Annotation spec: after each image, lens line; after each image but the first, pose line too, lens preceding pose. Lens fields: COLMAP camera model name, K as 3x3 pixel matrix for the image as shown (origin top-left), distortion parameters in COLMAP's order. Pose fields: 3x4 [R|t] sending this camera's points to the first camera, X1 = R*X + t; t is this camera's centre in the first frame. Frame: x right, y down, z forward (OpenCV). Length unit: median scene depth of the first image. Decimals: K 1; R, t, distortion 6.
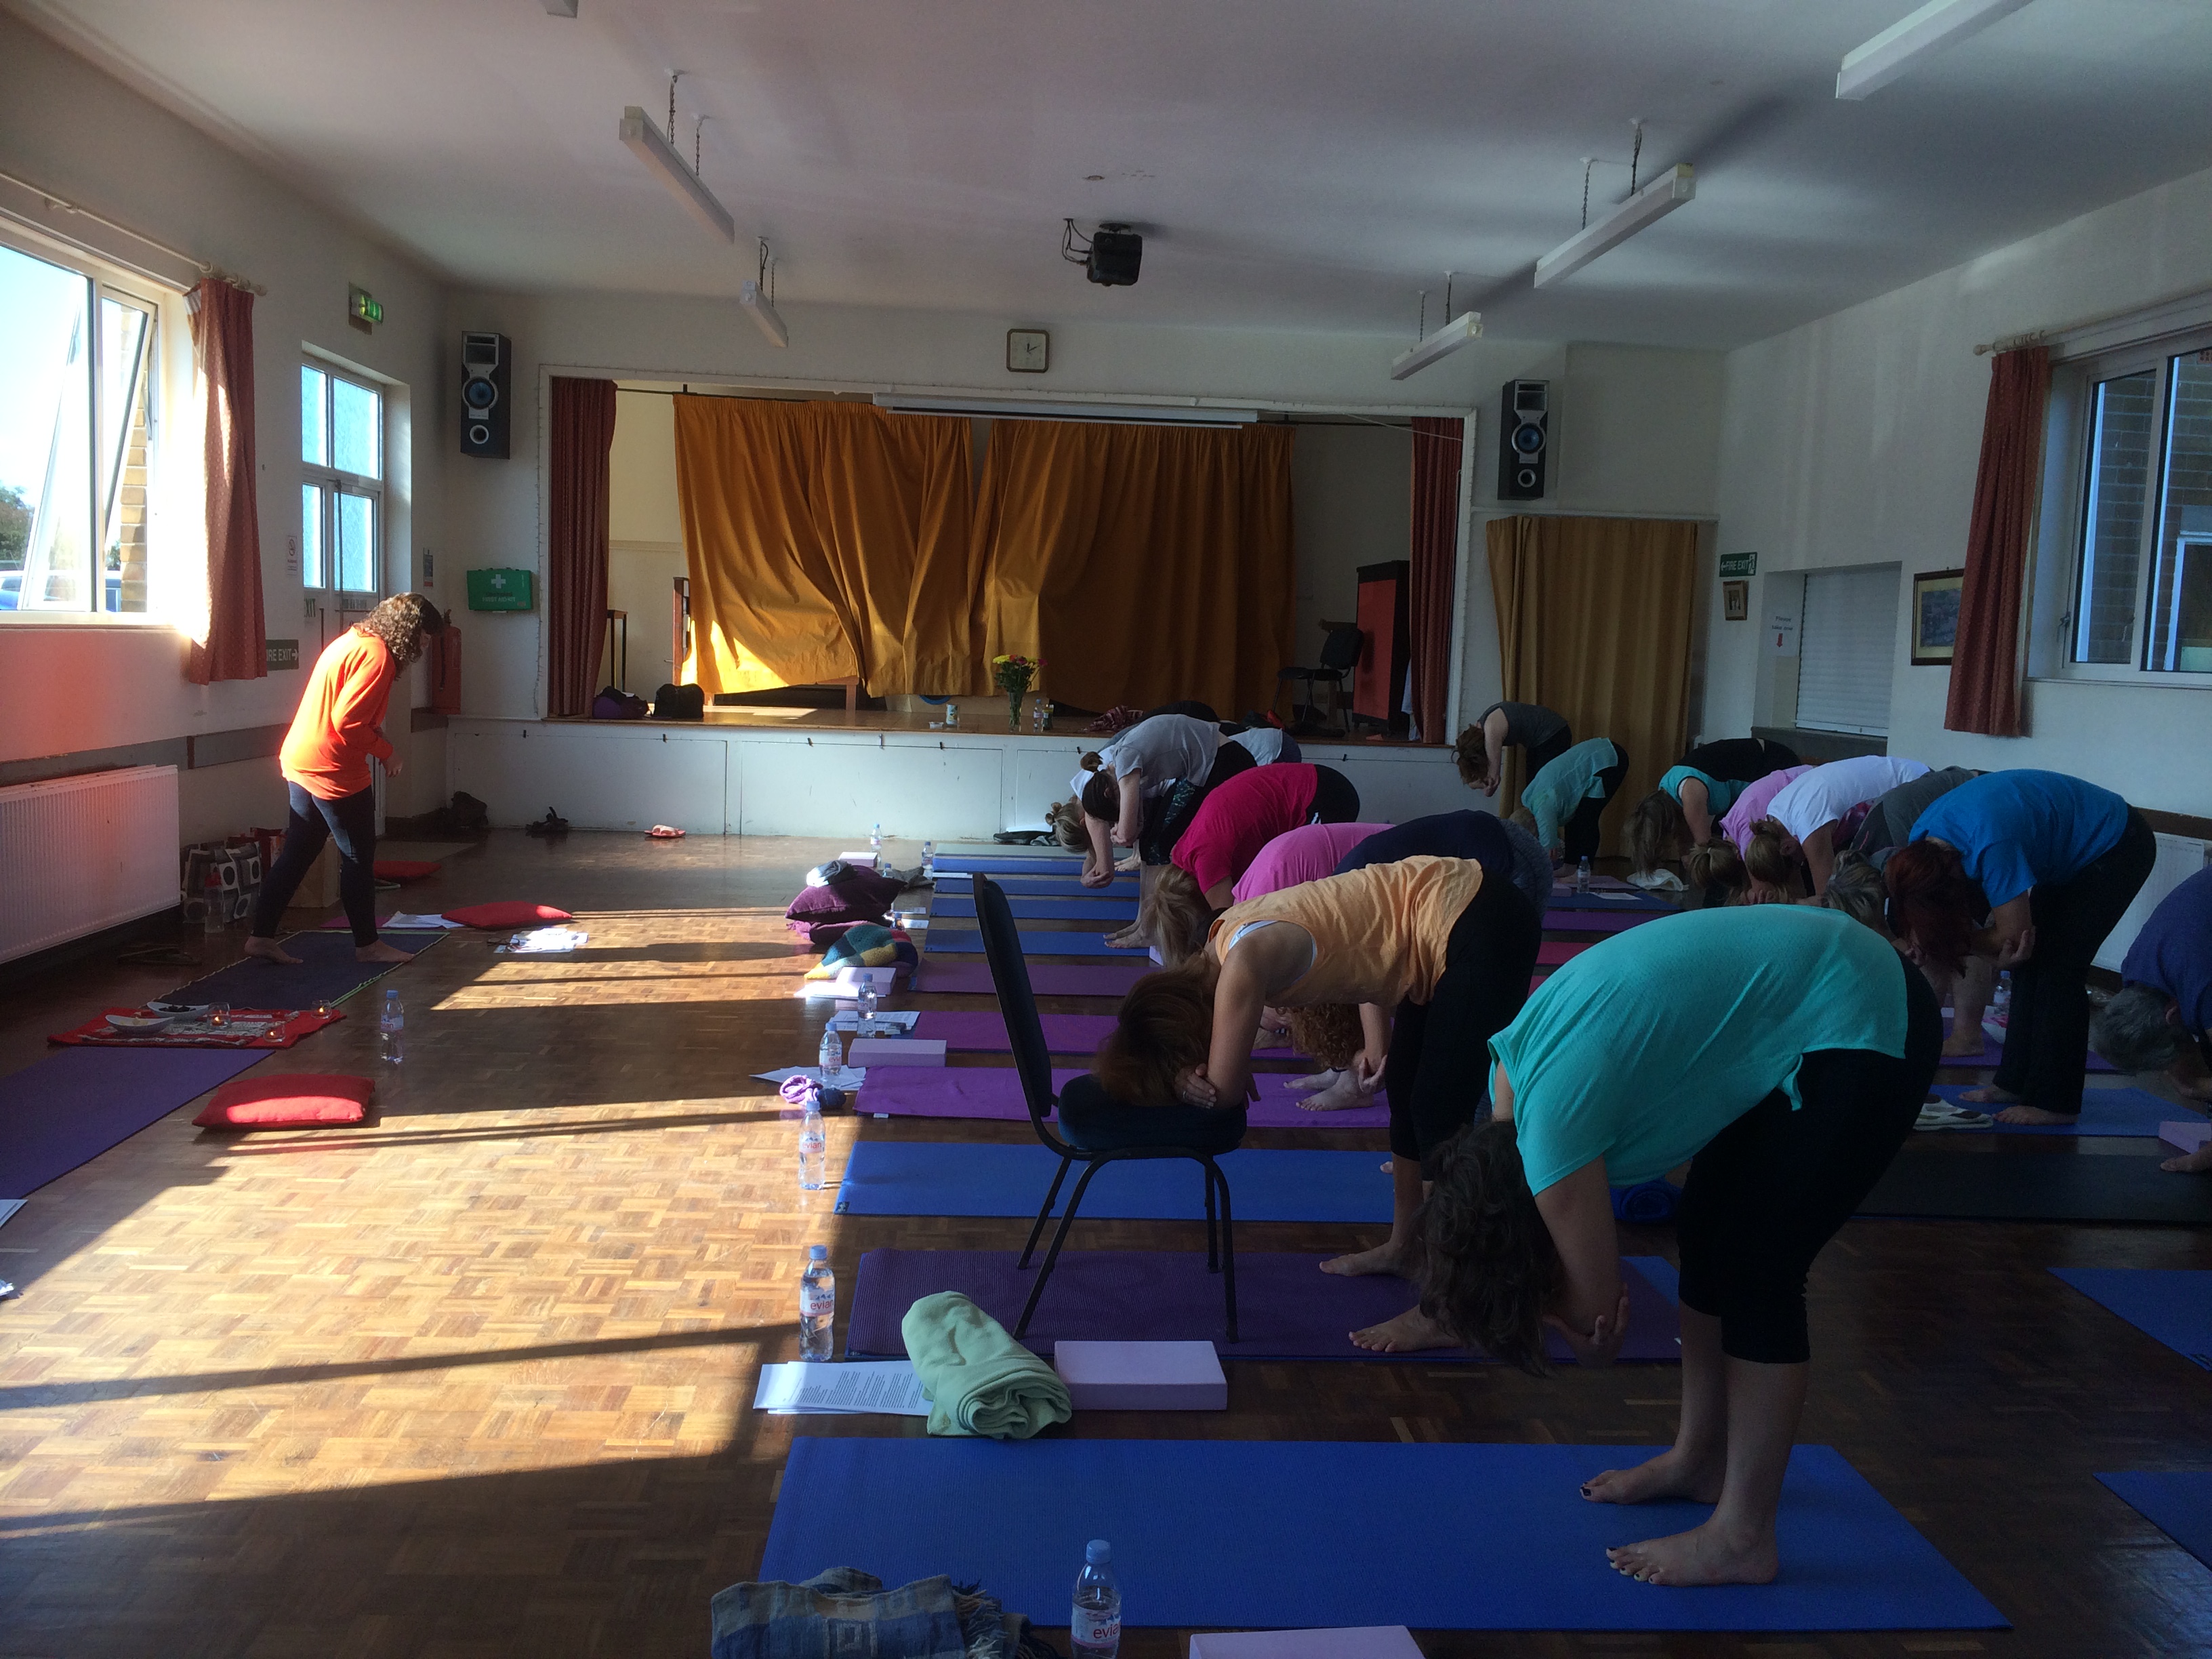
lens RADIAL K [[1883.4, 0, 1108.2], [0, 1883.4, 798.9], [0, 0, 1]] dist [0.080367, -0.114054]
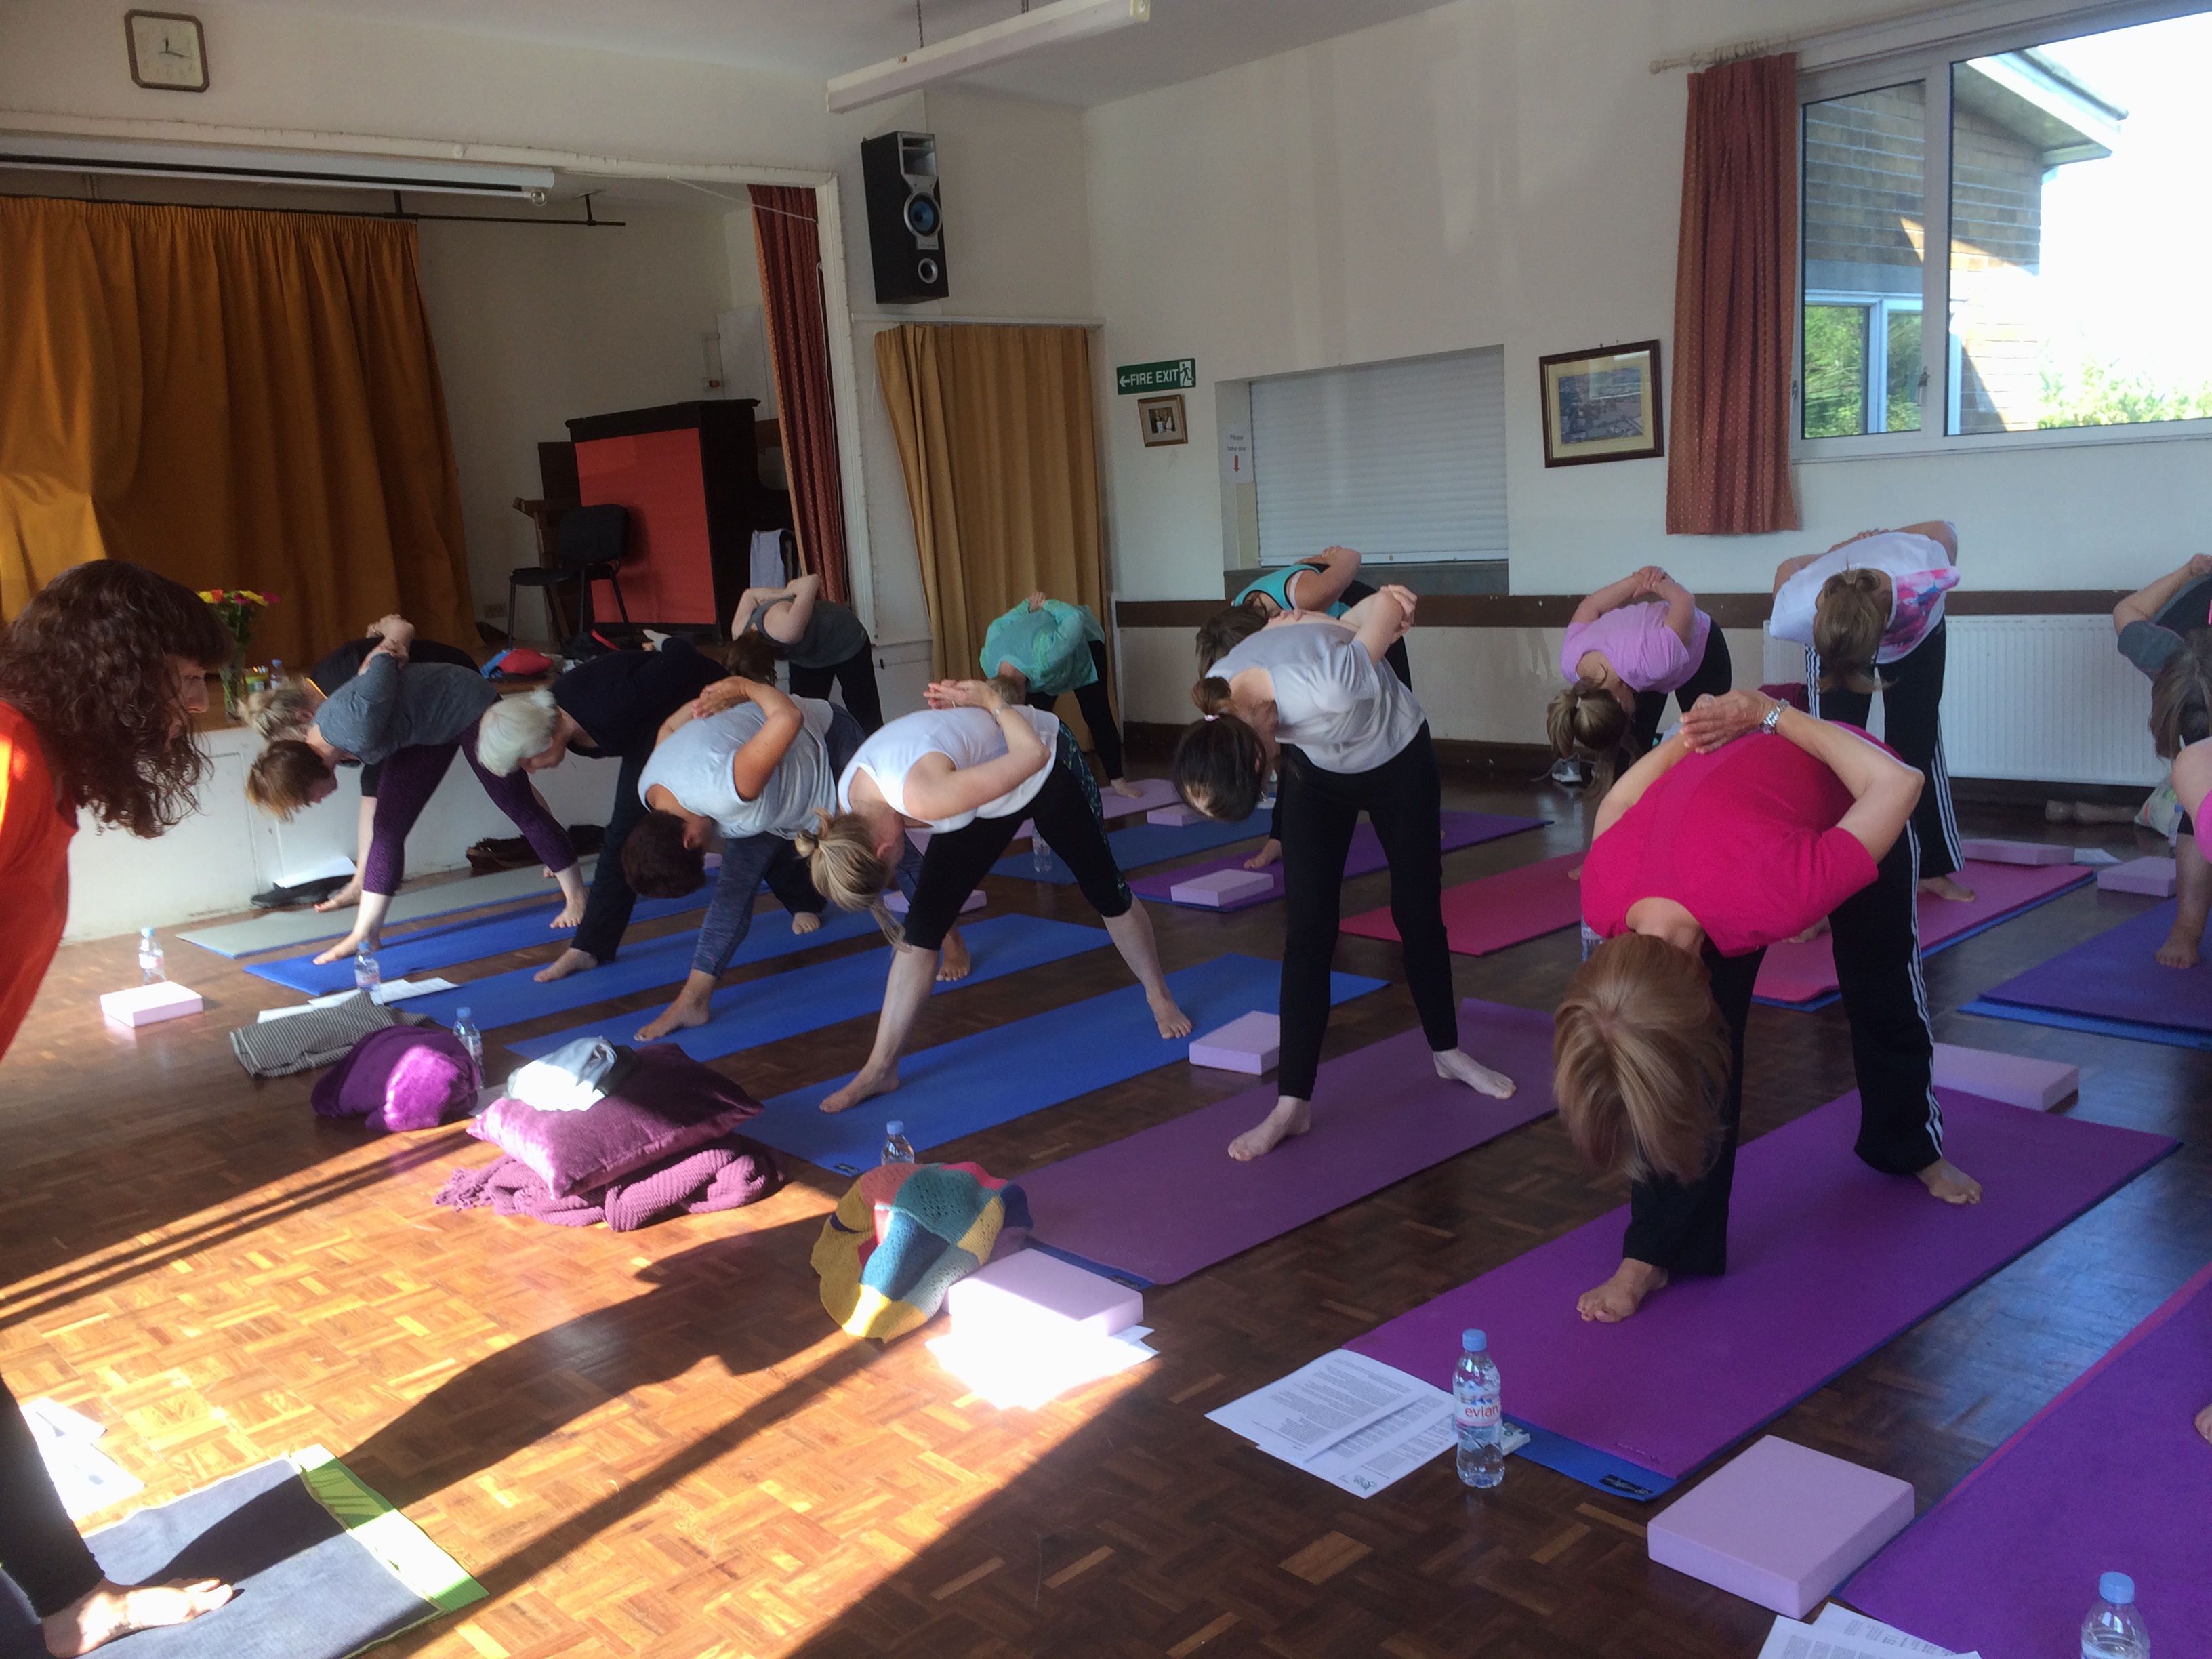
lens RADIAL K [[1883.4, 0, 1093.1], [0, 1883.4, 809.2], [0, 0, 1]] dist [0.080367, -0.114054]
pose [[0.773515, -0.189210, 0.604875, -0.212027], [0.146731, 0.981930, 0.119516, -0.041183], [-0.616558, -0.003694, 0.787301, 0.370788]]
